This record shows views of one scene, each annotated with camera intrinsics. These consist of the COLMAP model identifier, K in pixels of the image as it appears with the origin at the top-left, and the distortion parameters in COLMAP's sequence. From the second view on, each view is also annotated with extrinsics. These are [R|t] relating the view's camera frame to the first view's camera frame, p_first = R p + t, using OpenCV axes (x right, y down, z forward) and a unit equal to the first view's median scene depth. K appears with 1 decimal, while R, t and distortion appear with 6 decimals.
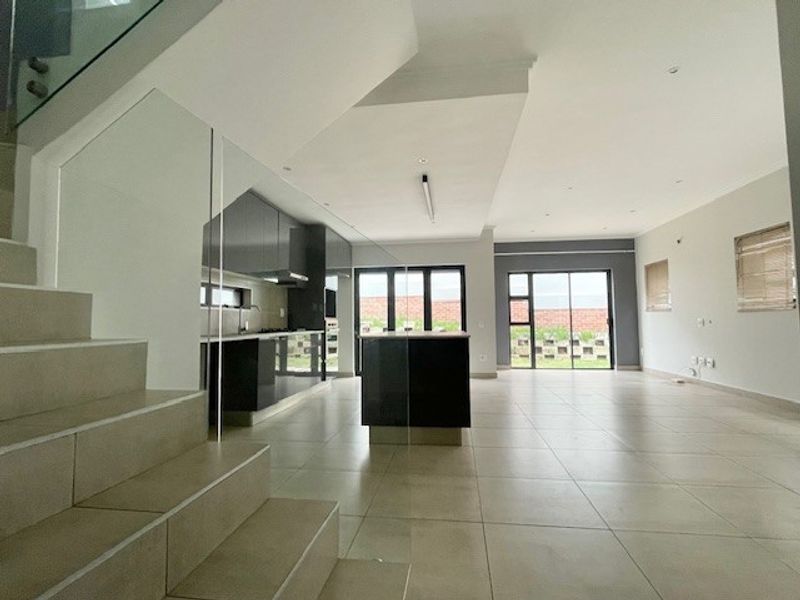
lens RADIAL K [[395.1, 0, 405.3], [0, 395.1, 298.4], [0, 0, 1]] dist [0.003934, -0.002751]
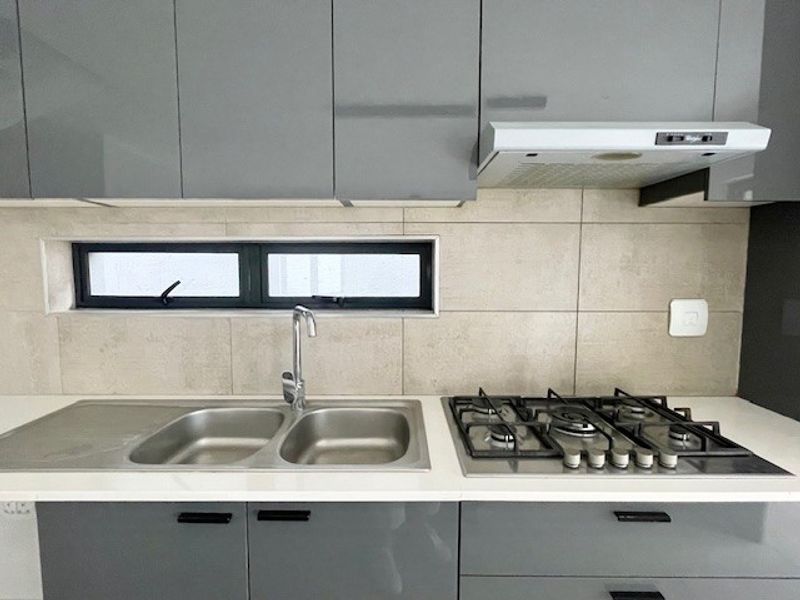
lens RADIAL K [[395.1, 0, 397.2], [0, 395.1, 296.8], [0, 0, 1]] dist [0.003934, -0.002751]
pose [[0.125780, 0.094418, -0.987555, -0.078393], [0.057827, 0.993070, 0.102310, -0.008318], [0.990371, -0.069976, 0.119448, 0.607663]]
